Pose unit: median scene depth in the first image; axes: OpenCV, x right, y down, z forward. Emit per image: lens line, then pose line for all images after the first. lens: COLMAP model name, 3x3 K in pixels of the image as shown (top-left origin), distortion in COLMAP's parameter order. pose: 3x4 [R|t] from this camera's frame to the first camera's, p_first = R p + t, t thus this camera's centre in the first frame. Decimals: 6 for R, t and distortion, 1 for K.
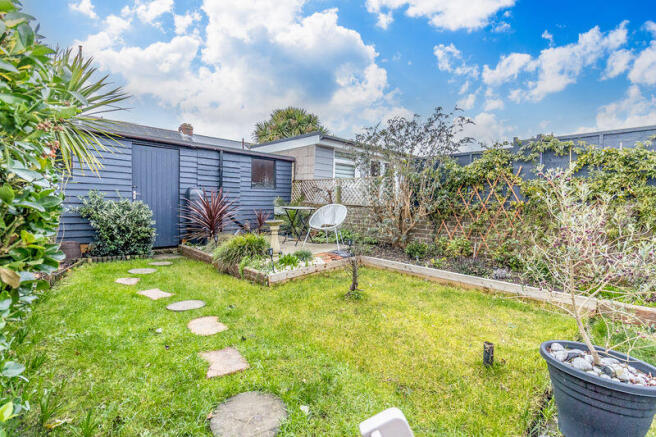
lens RADIAL K [[301.3, 0, 326.5], [0, 301.3, 218.9], [0, 0, 1]] dist [0.005424, -0.000030]
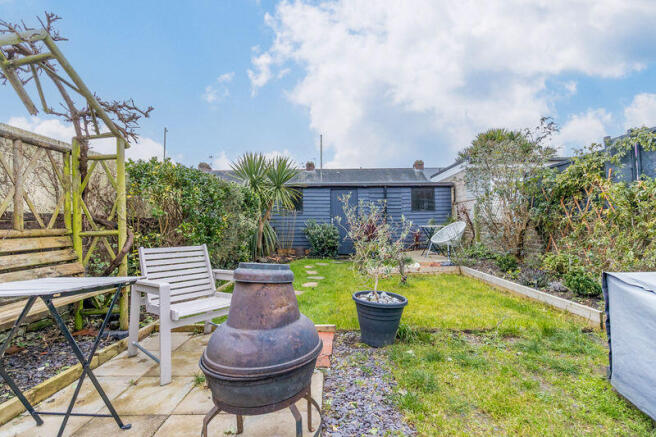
lens RADIAL K [[301.3, 0, 329.8], [0, 301.3, 219.3], [0, 0, 1]] dist [0.005424, -0.000030]
pose [[0.689476, -0.040732, -0.723162, 0.512261], [-0.022527, 0.996729, -0.077618, 0.038825], [0.723958, 0.069807, 0.686303, -0.119913]]
